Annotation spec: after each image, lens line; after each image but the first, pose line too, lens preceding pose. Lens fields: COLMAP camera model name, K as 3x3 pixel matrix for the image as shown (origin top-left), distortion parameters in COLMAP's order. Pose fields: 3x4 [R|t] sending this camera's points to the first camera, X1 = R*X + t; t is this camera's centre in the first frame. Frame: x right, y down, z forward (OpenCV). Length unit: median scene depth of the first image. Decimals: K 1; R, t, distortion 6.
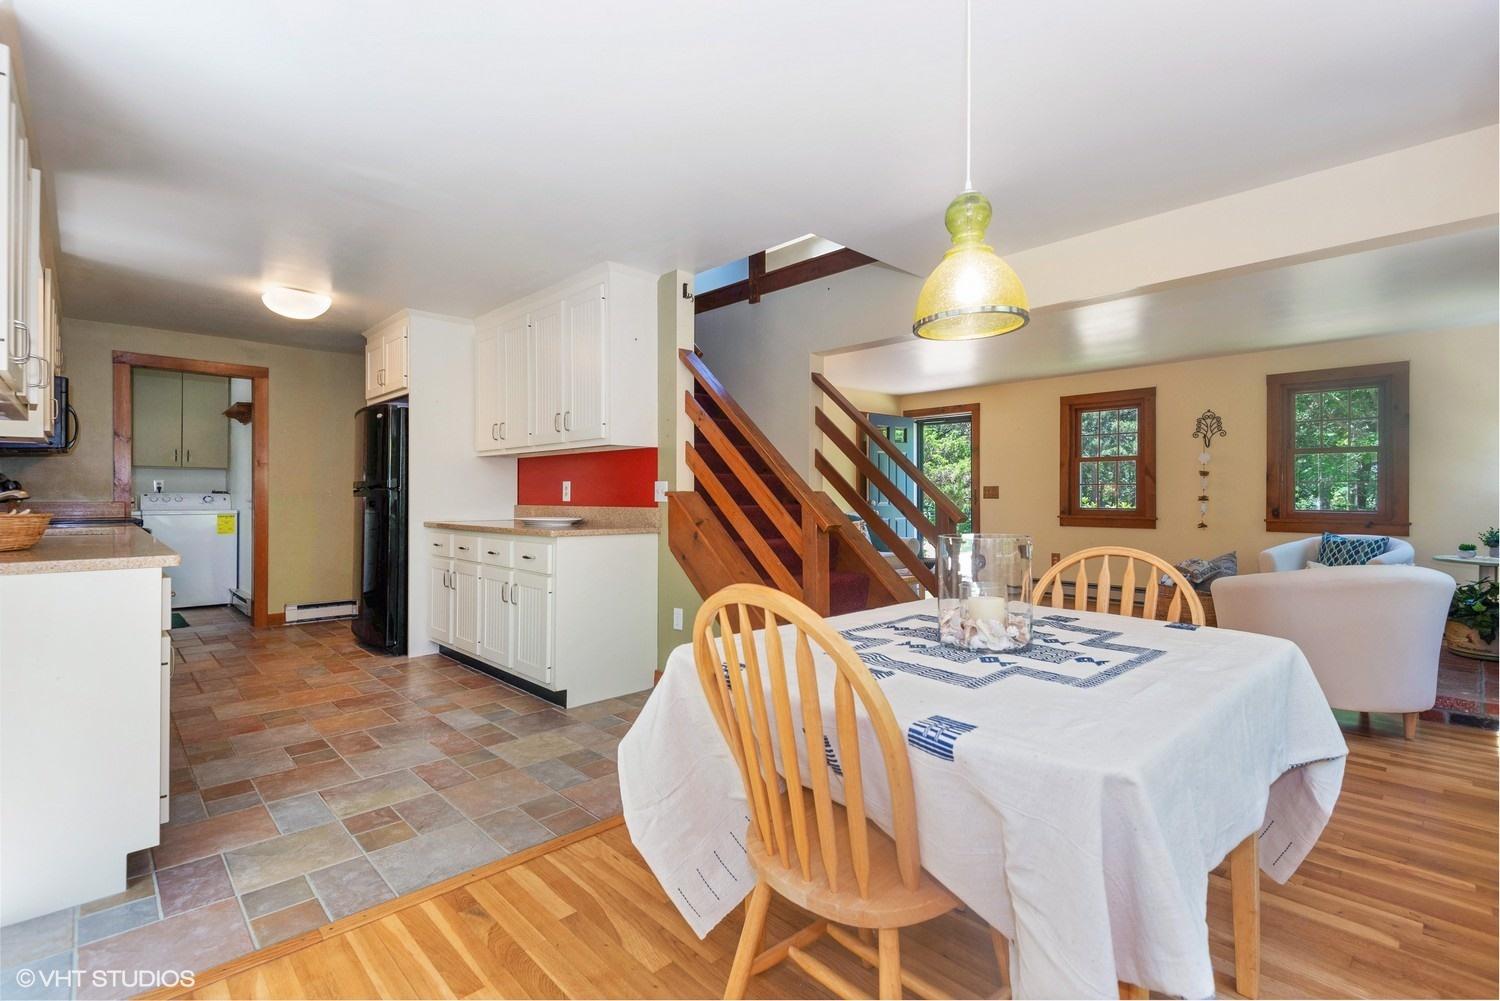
lens RADIAL K [[691.1, 0, 755.3], [0, 691.1, 491.3], [0, 0, 1]] dist [0.000927, -0.000273]
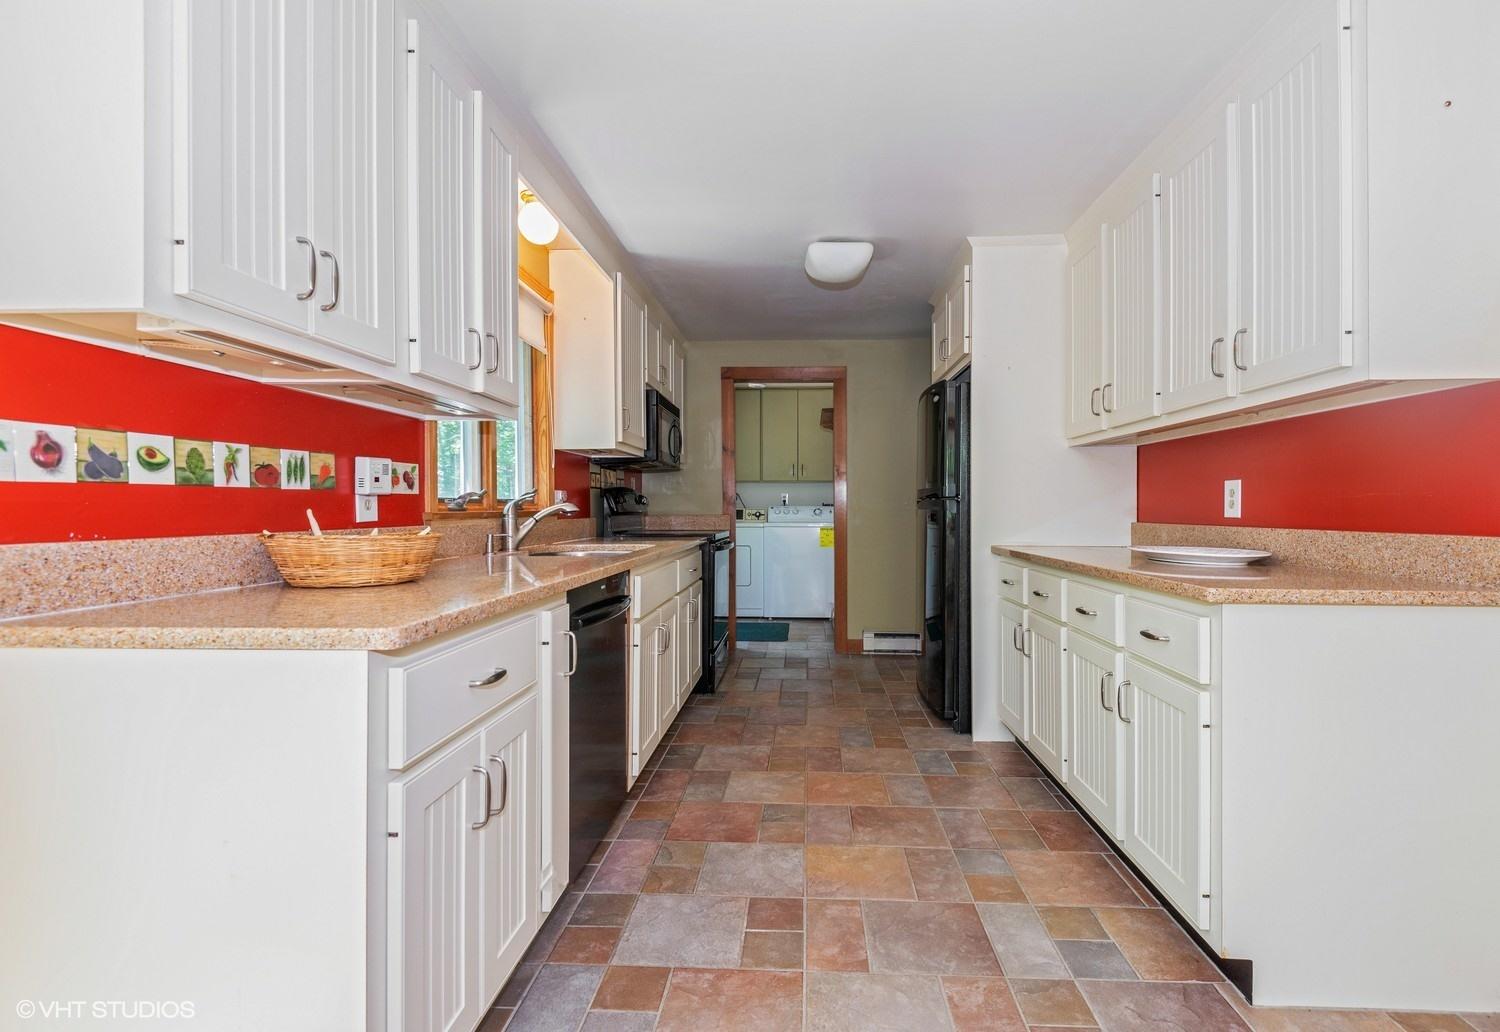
lens RADIAL K [[715.2, 0, 784.5], [0, 715.2, 503.5], [0, 0, 1]] dist [0.039427, -0.028365]
pose [[0.698008, -0.006025, -0.716065, -0.135857], [0.006320, 0.999977, -0.002253, 0.002968], [0.716062, -0.002952, 0.698030, 0.429215]]
